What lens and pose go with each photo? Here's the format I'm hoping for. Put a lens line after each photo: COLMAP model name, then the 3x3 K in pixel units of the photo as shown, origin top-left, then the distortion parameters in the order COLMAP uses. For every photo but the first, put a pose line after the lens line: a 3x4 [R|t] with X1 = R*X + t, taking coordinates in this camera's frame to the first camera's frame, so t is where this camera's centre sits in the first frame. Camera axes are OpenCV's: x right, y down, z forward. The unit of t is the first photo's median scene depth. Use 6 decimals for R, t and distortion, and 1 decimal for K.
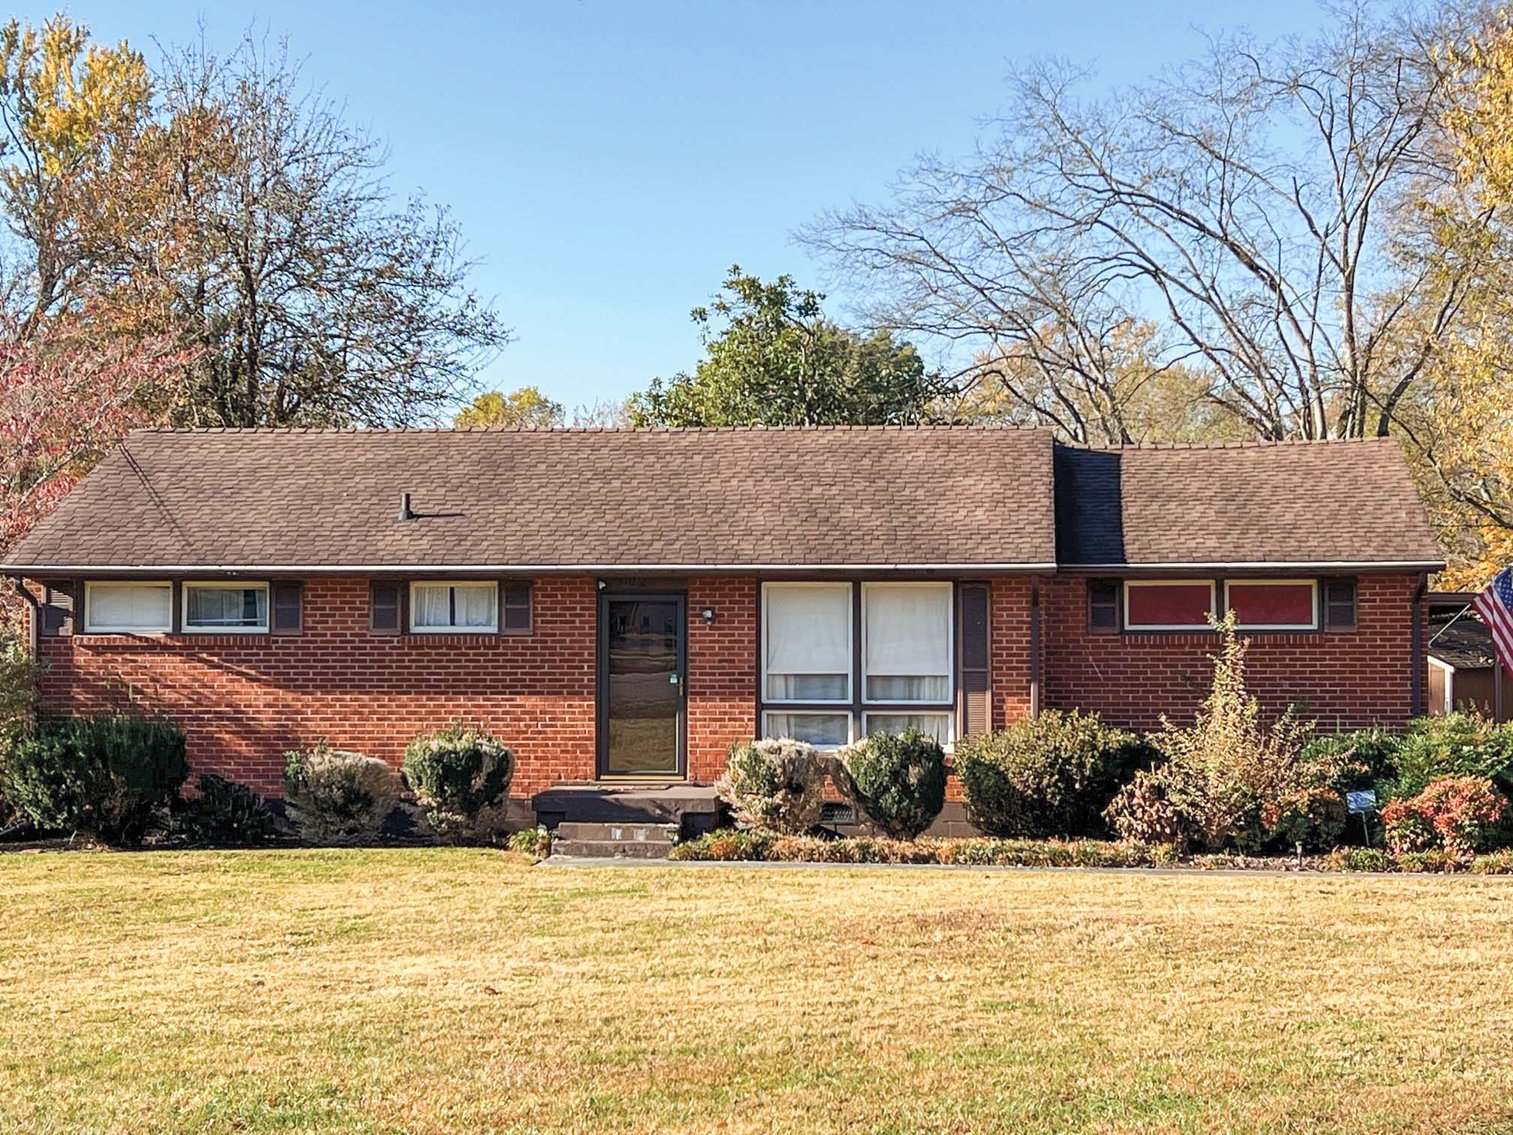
lens RADIAL K [[2738.7, 0, 756.5], [0, 2738.7, 567.5], [0, 0, 1]] dist [-0.025119, -0.182002]
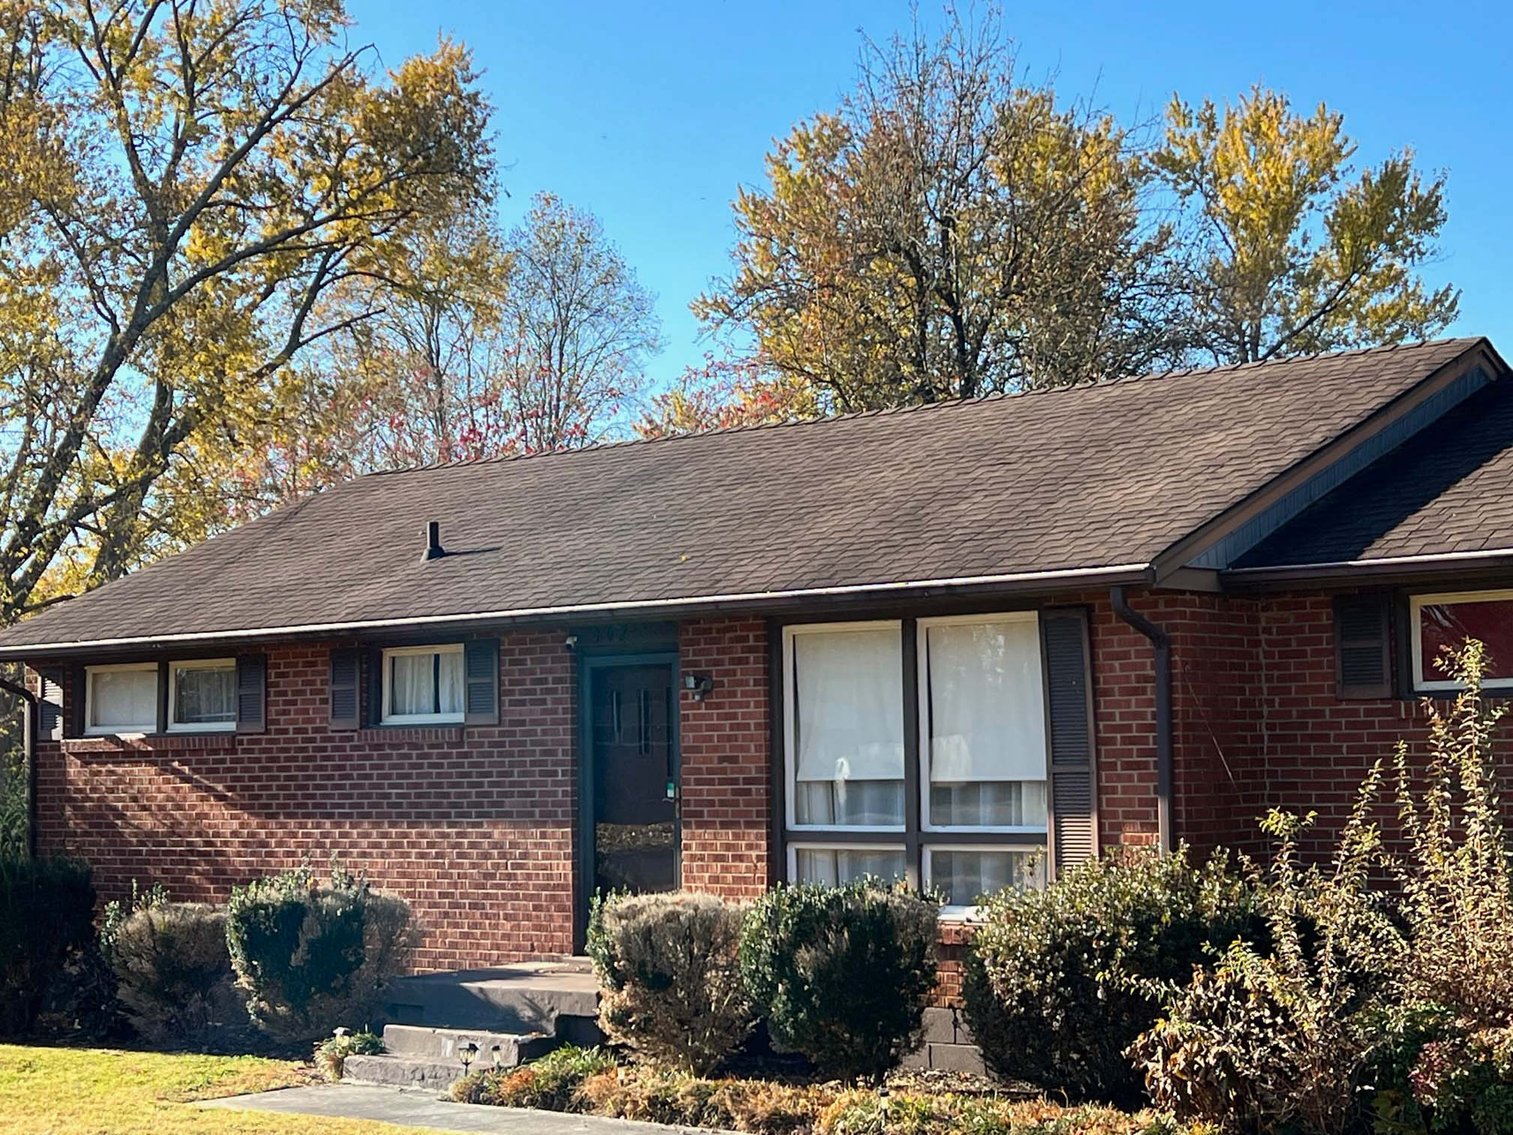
lens RADIAL K [[2668.1, 0, 756.5], [0, 2668.1, 567.5], [0, 0, 1]] dist [0.030916, -0.035190]
pose [[0.824149, -0.055168, -0.563680, 0.323560], [0.024945, 0.997815, -0.061186, 0.027840], [0.565824, 0.036366, 0.823724, 0.517443]]
